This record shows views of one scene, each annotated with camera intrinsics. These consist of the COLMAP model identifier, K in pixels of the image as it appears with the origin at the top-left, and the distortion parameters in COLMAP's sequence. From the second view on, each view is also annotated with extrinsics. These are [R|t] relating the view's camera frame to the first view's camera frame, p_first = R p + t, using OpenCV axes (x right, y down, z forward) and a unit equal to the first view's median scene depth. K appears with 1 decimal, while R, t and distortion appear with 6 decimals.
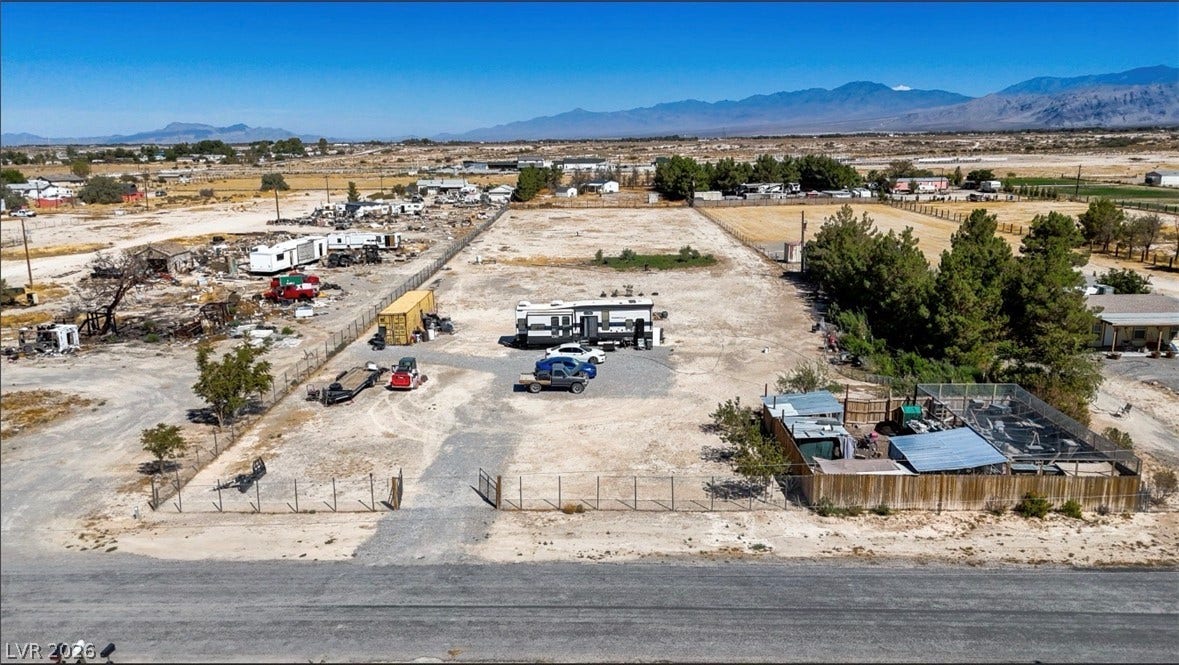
lens RADIAL K [[867.0, 0, 585.0], [0, 867.0, 331.8], [0, 0, 1]] dist [0.079454, -0.078601]
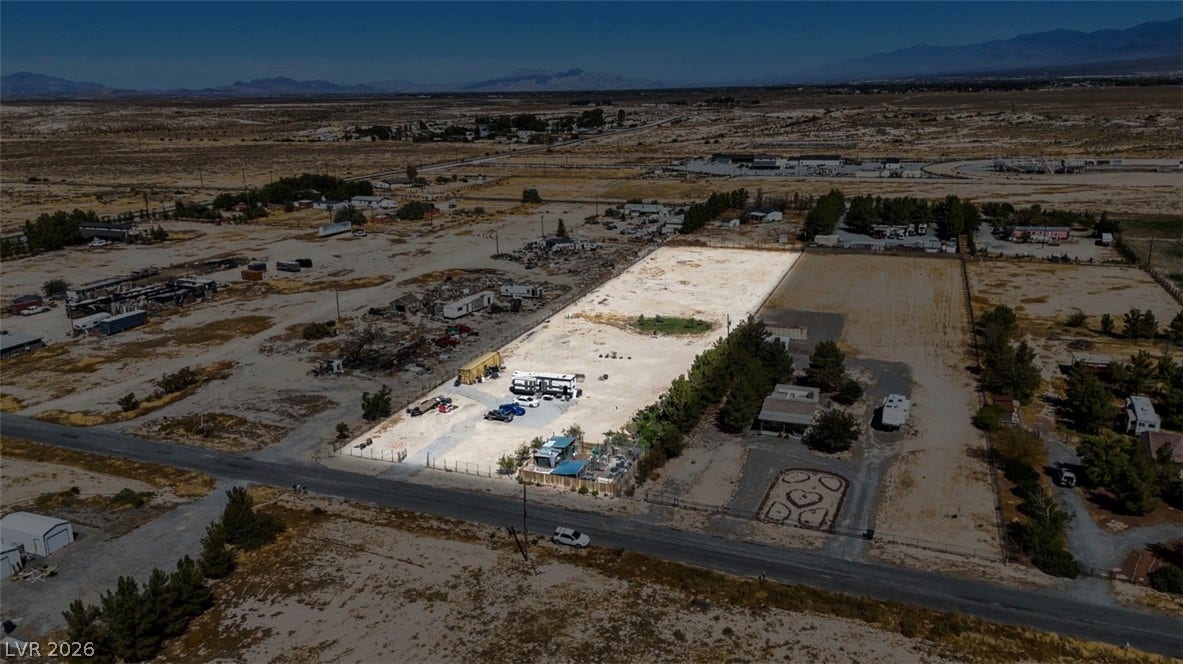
lens RADIAL K [[870.0, 0, 588.8], [0, 870.0, 333.0], [0, 0, 1]] dist [0.079454, -0.078601]
pose [[0.938699, 0.088750, -0.333119, 0.803620], [-0.067460, 0.994902, 0.074966, -0.302485], [0.338074, -0.047899, 0.939900, -0.949062]]
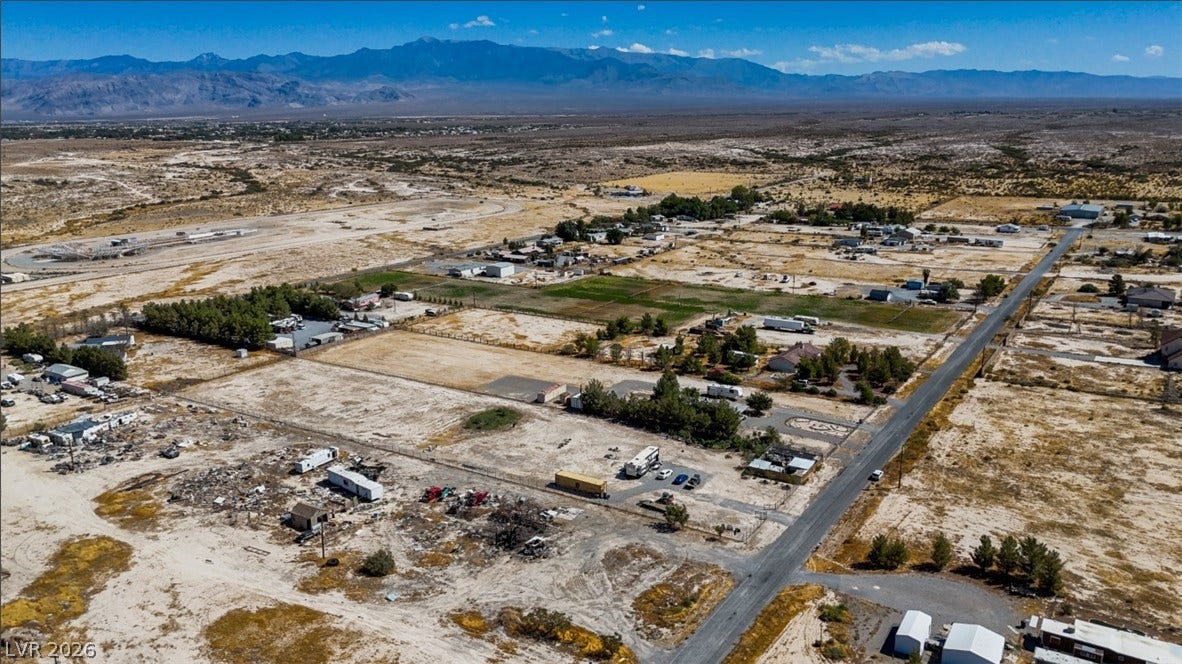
lens RADIAL K [[869.2, 0, 589.8], [0, 869.2, 330.3], [0, 0, 1]] dist [0.079454, -0.078601]
pose [[0.518454, -0.199106, 0.831603, -2.323972], [0.187127, 0.975360, 0.116863, -0.780110], [-0.834380, 0.095028, 0.542937, -0.396630]]
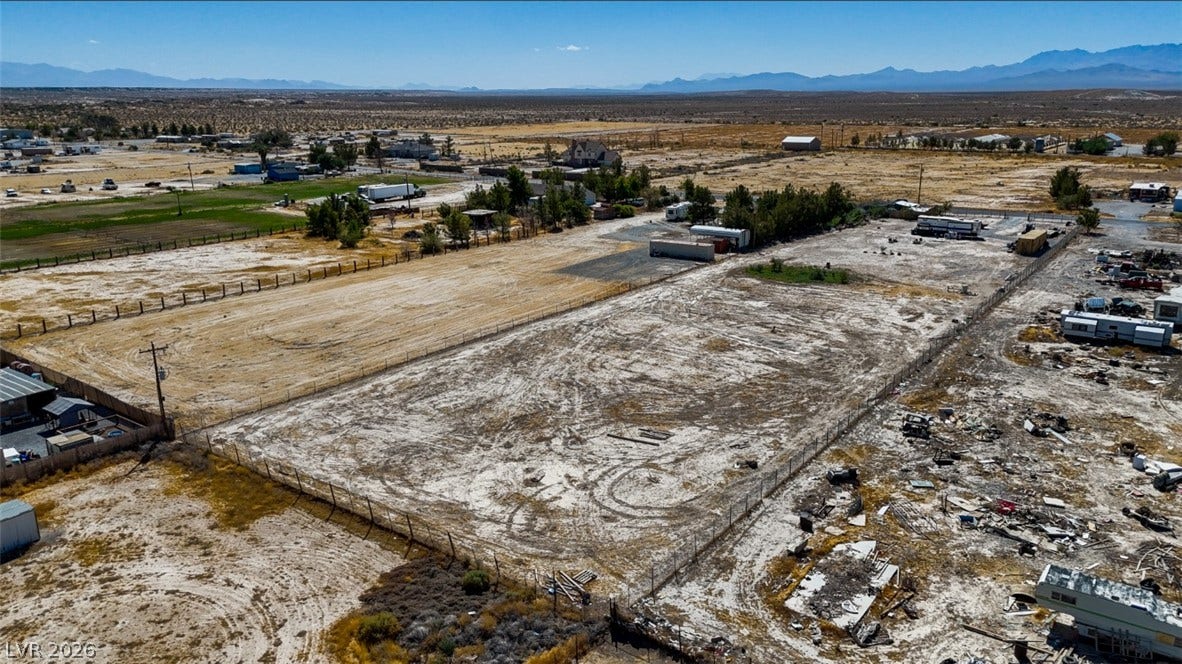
lens RADIAL K [[869.2, 0, 586.3], [0, 869.2, 332.9], [0, 0, 1]] dist [0.079454, -0.078601]
pose [[-0.813736, -0.135826, 0.565141, -0.602696], [0.142733, 0.895843, 0.420825, -0.917111], [-0.563436, 0.423105, -0.709593, 3.436084]]
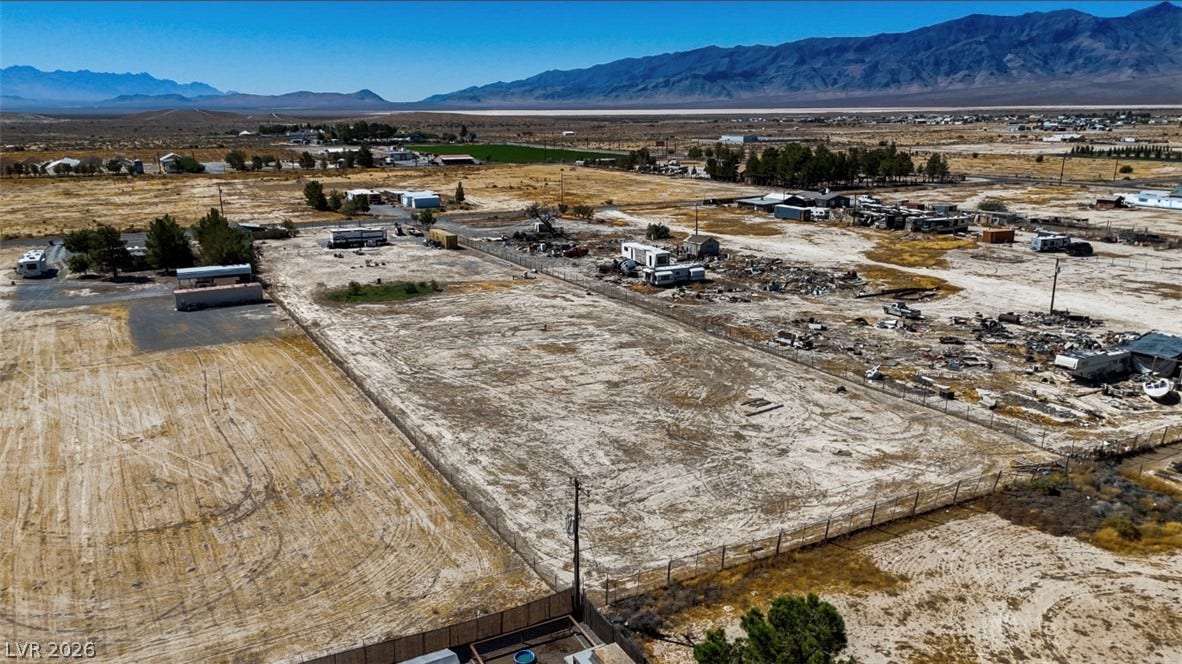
lens RADIAL K [[869.2, 0, 588.6], [0, 869.2, 339.7], [0, 0, 1]] dist [0.079454, -0.078601]
pose [[-0.872160, 0.142496, -0.468009, 0.664040], [-0.088755, 0.894679, 0.437804, -0.937291], [0.481103, 0.423373, -0.767655, 3.470470]]
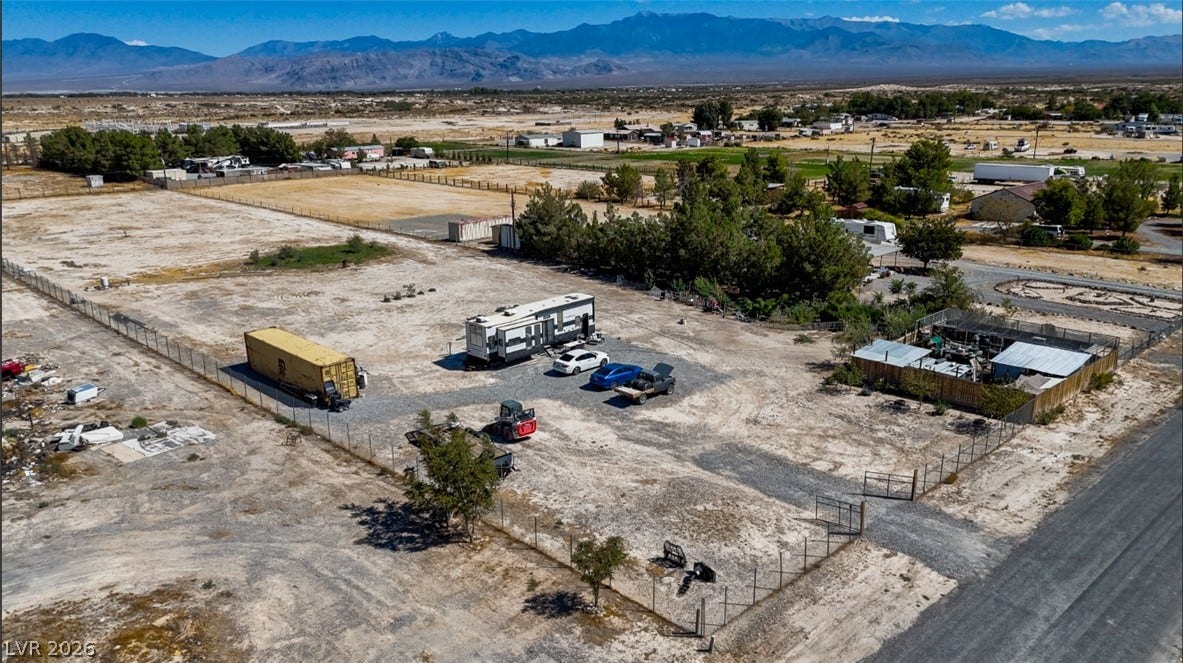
lens RADIAL K [[870.0, 0, 590.4], [0, 870.0, 327.5], [0, 0, 1]] dist [0.079454, -0.078601]
pose [[0.703375, -0.181560, 0.687241, -0.613114], [0.155951, 0.982690, 0.100001, -0.097111], [-0.693500, 0.036838, 0.719514, 0.284823]]
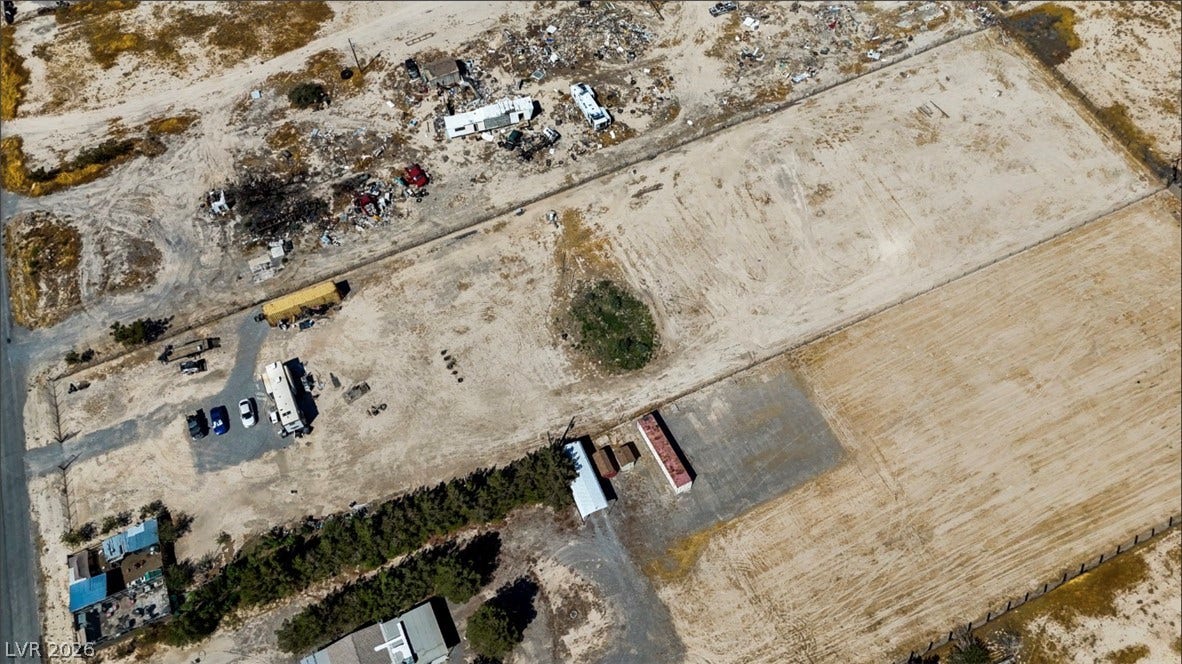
lens RADIAL K [[869.2, 0, 588.2], [0, 869.2, 333.2], [0, 0, 1]] dist [0.079454, -0.078601]
pose [[0.425229, 0.770904, -0.474223, 1.050877], [-0.163275, 0.580695, 0.797580, -1.680147], [0.890237, -0.261725, 0.372798, 0.928965]]
